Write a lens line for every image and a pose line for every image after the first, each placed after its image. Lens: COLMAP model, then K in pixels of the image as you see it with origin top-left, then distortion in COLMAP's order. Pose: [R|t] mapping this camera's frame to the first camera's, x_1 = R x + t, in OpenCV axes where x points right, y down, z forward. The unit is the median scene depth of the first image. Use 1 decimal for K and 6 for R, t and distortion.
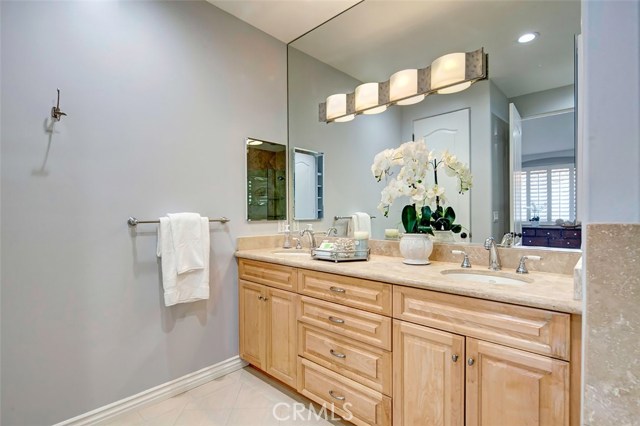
lens RADIAL K [[314.3, 0, 318.7], [0, 314.3, 213.6], [0, 0, 1]] dist [0.002937, -0.003628]
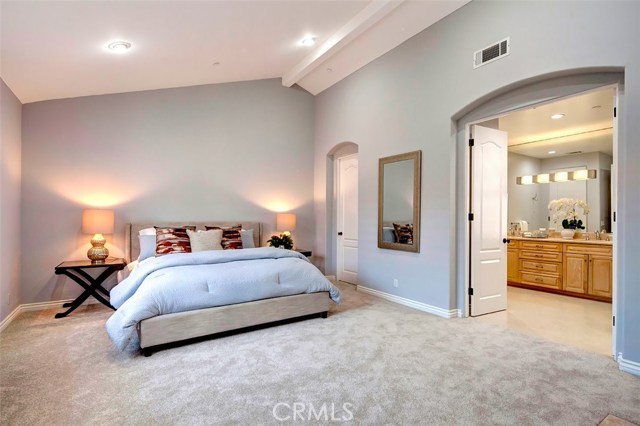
lens RADIAL K [[314.3, 0, 321.1], [0, 314.3, 215.4], [0, 0, 1]] dist [0.002937, -0.003628]
pose [[0.972761, 0.010695, -0.231565, -1.333582], [-0.012798, 0.999889, -0.007584, -0.013245], [0.231459, 0.010341, 0.972790, -2.554310]]
